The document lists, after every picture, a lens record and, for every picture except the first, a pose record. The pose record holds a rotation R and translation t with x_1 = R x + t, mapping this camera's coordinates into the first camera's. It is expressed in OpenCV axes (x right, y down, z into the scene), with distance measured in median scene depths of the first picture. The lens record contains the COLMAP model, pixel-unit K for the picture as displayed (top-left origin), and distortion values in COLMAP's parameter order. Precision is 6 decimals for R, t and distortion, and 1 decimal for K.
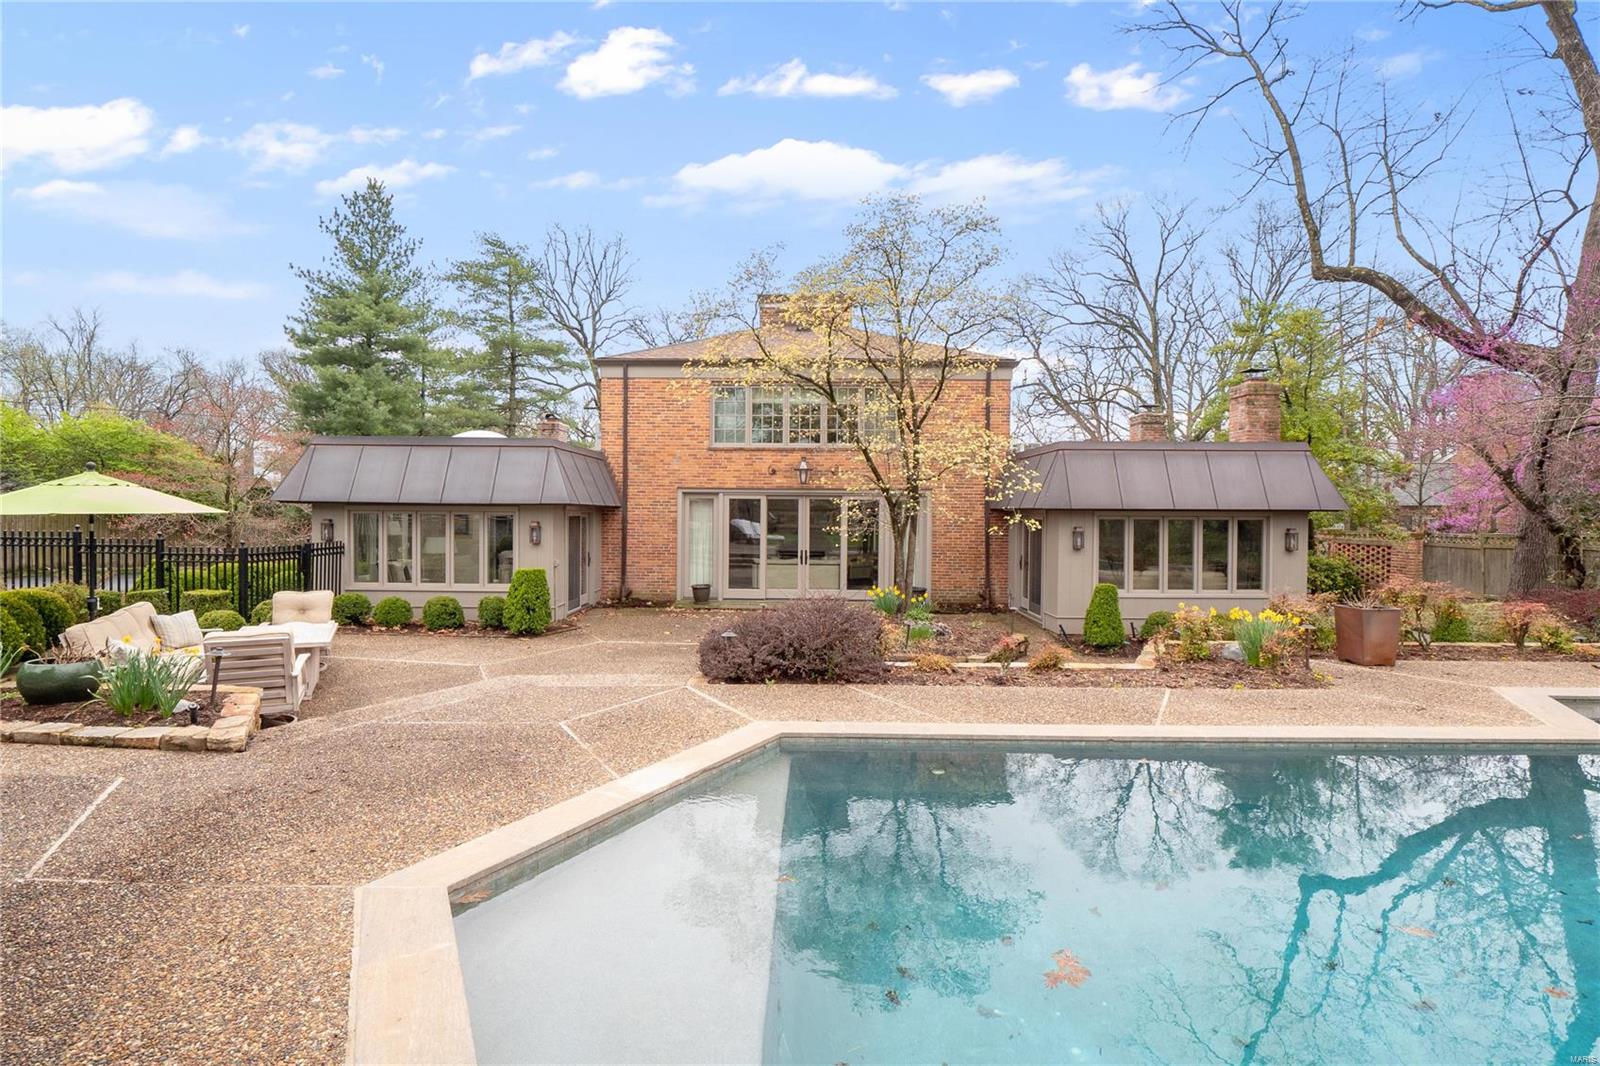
lens RADIAL K [[745.2, 0, 793.6], [0, 745.2, 528.7], [0, 0, 1]] dist [-0.010573, -0.001193]
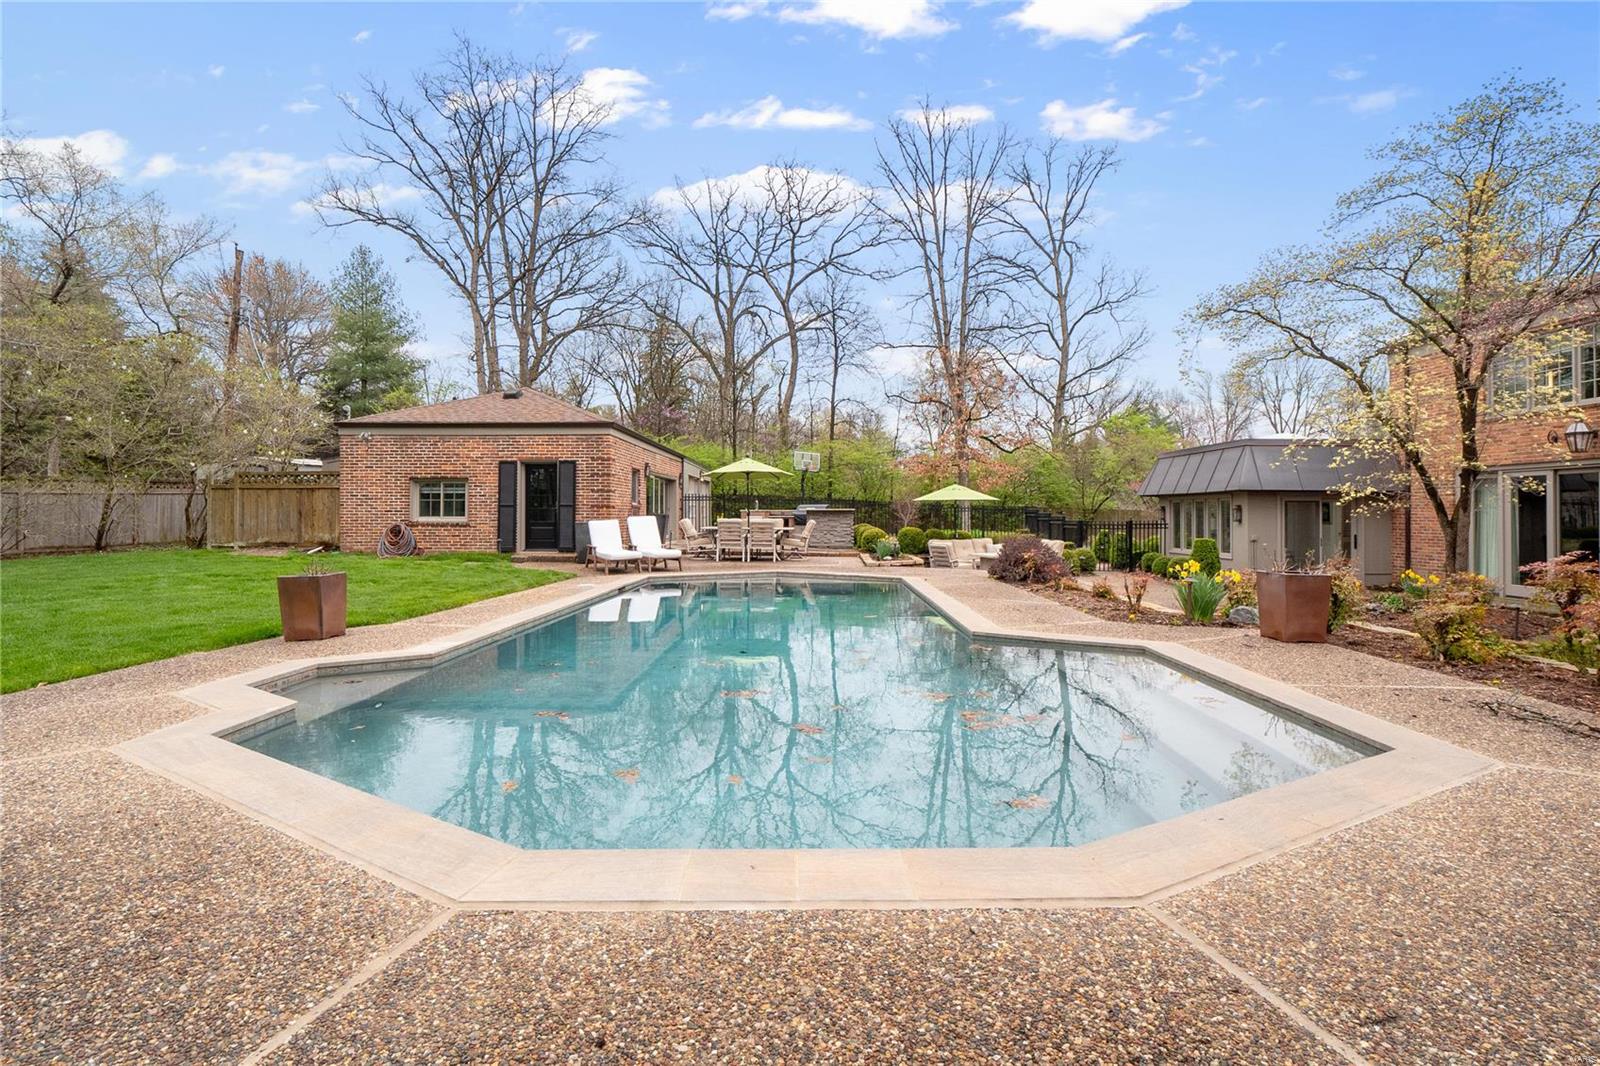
lens RADIAL K [[745.2, 0, 792.9], [0, 745.2, 518.7], [0, 0, 1]] dist [-0.010573, -0.001193]
pose [[-0.027519, -0.003170, -0.999616, 0.772262], [-0.021881, 0.999757, -0.002568, 0.026707], [0.999382, 0.021802, -0.027582, 0.215896]]
